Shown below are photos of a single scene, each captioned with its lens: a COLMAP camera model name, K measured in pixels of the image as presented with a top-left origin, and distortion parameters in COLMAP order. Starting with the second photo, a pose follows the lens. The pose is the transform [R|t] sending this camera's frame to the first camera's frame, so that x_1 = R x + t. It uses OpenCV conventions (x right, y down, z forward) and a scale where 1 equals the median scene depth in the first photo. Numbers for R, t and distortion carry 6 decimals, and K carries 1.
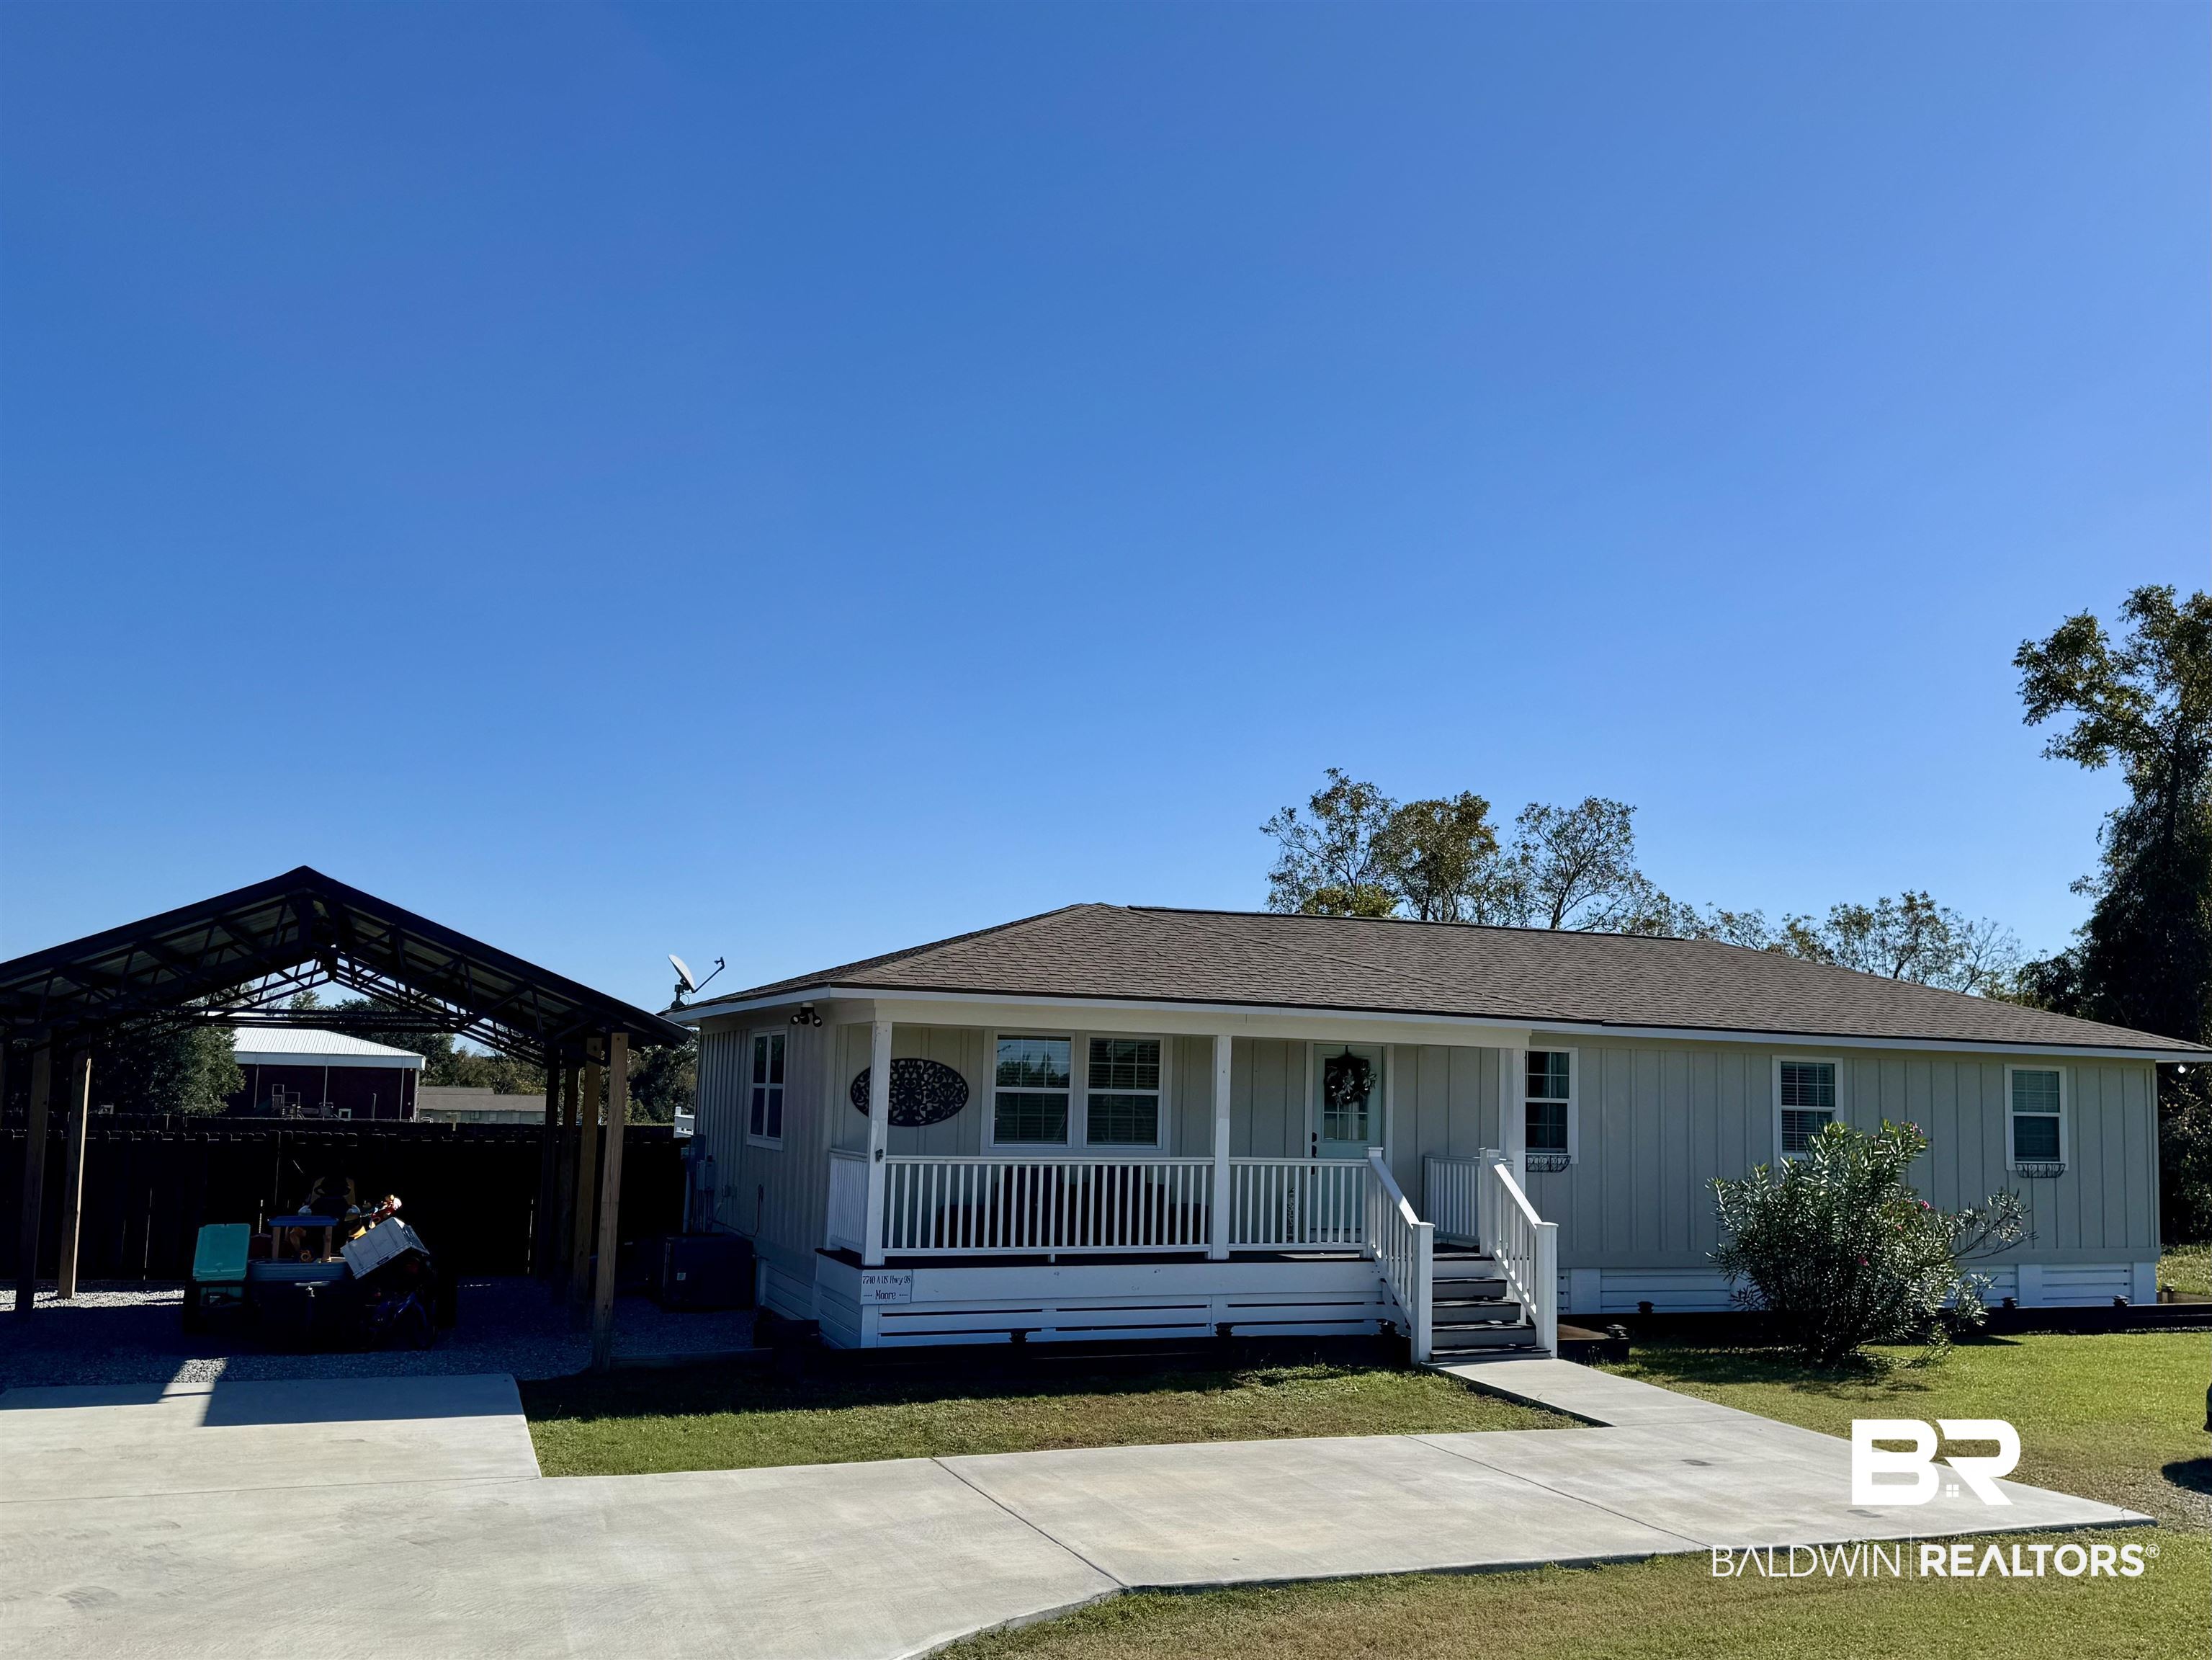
lens RADIAL K [[1761.6, 0, 1106.0], [0, 1761.6, 830.0], [0, 0, 1]] dist [0.038157, -0.003490]
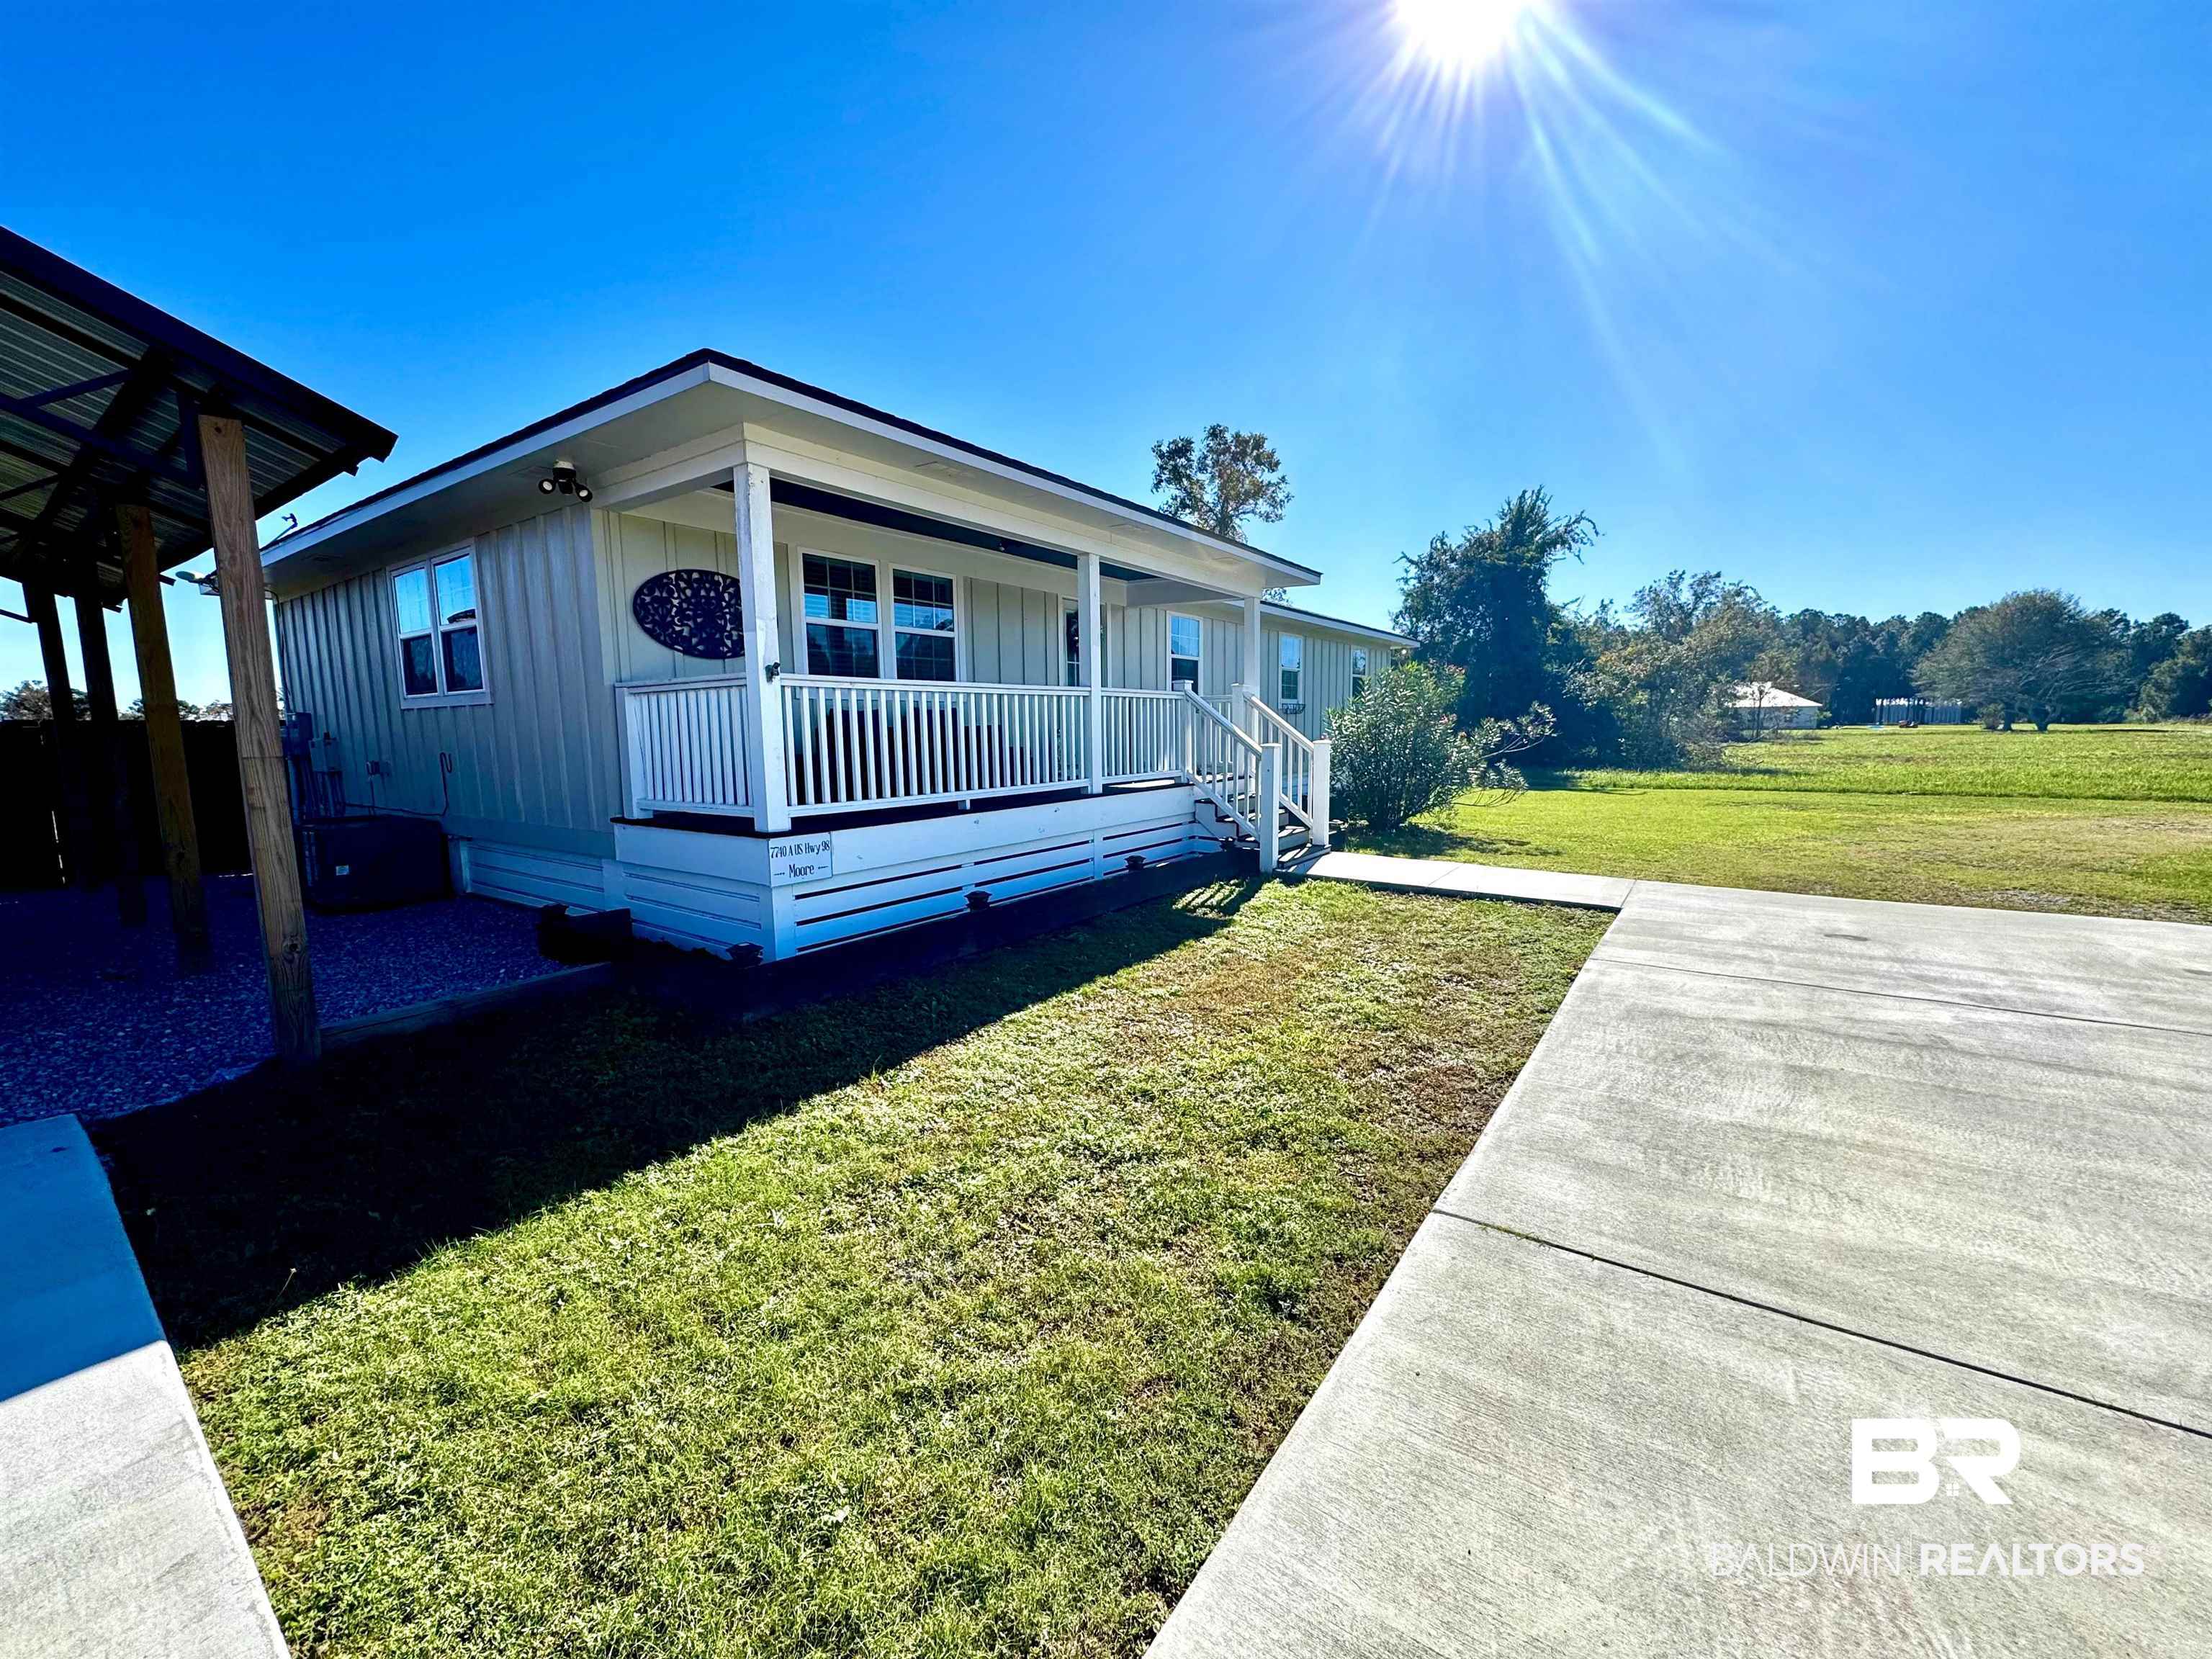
lens RADIAL K [[884.8, 0, 1064.4], [0, 884.8, 835.3], [0, 0, 1]] dist [0.000621, 0.000201]
pose [[0.851741, -0.093043, 0.515635, -0.196803], [-0.050424, 0.964984, 0.257417, 0.140141], [-0.521531, -0.245253, 0.817225, 0.602529]]
